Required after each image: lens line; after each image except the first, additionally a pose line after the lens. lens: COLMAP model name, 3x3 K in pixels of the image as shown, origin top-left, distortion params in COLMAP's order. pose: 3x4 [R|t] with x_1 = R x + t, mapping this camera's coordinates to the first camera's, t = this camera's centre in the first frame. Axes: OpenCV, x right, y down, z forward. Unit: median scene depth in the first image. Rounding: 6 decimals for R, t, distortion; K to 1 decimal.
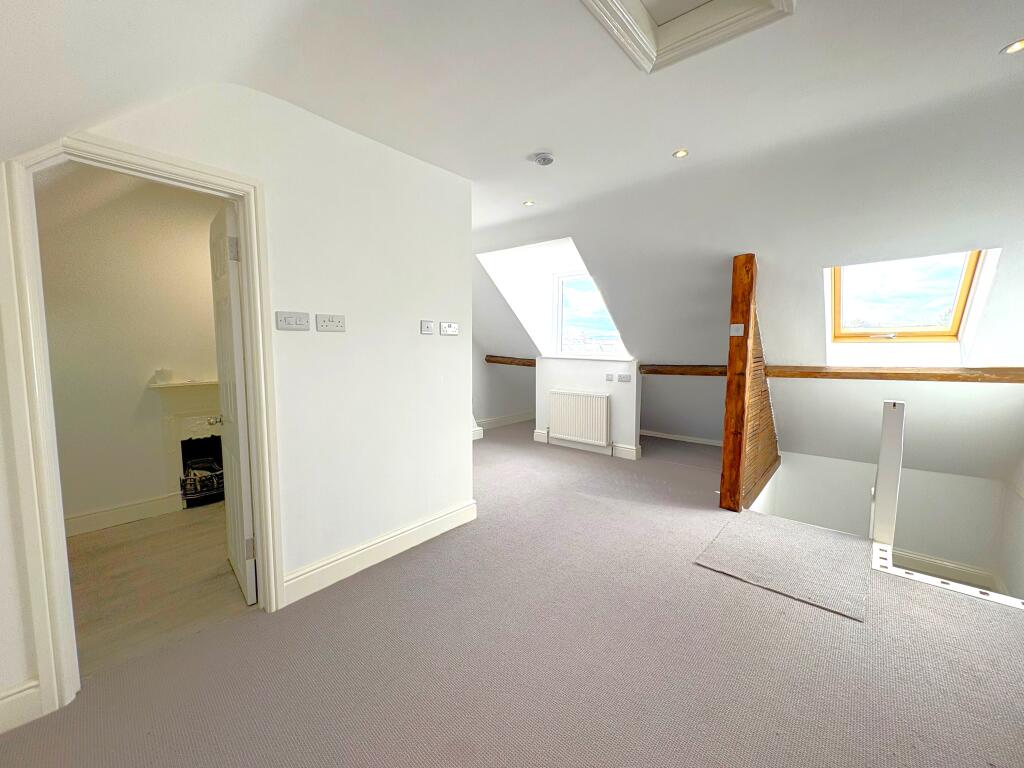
lens RADIAL K [[409.9, 0, 512.0], [0, 409.9, 384.0], [0, 0, 1]] dist [-0.000402, -0.000031]
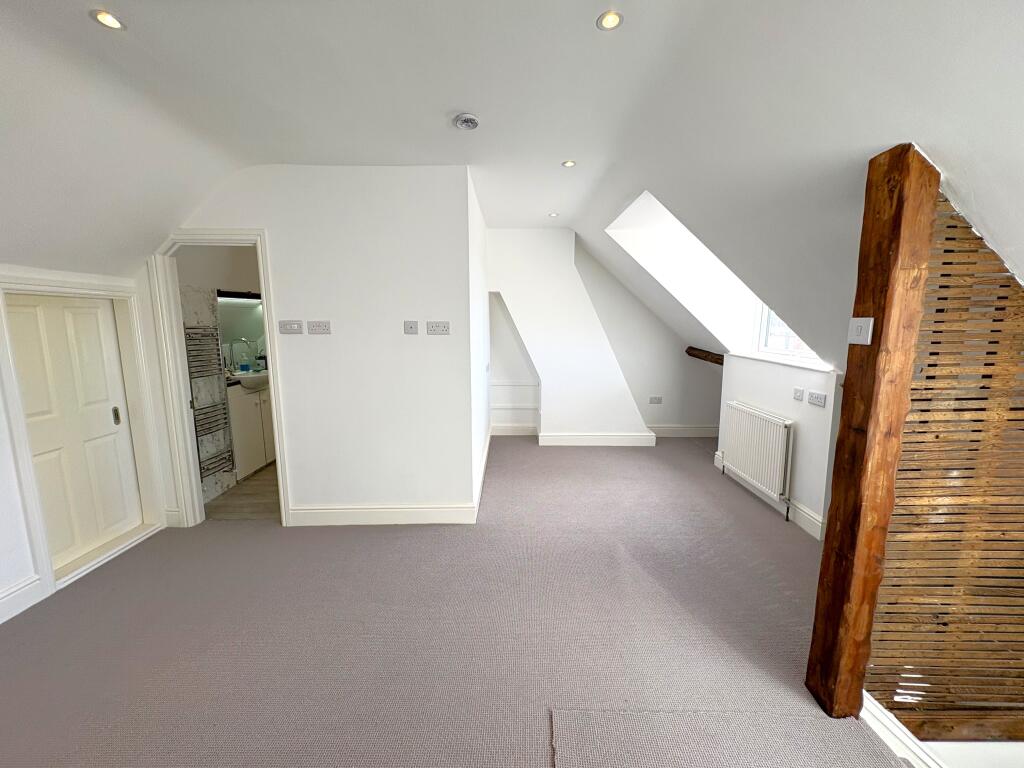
lens RADIAL K [[409.9, 0, 512.0], [0, 409.9, 384.0], [0, 0, 1]] dist [-0.000402, -0.000031]
pose [[0.652842, 0.110919, -0.749329, 0.637993], [-0.068735, 0.993815, 0.087224, -0.086730], [0.754369, -0.005438, 0.656428, 0.422576]]
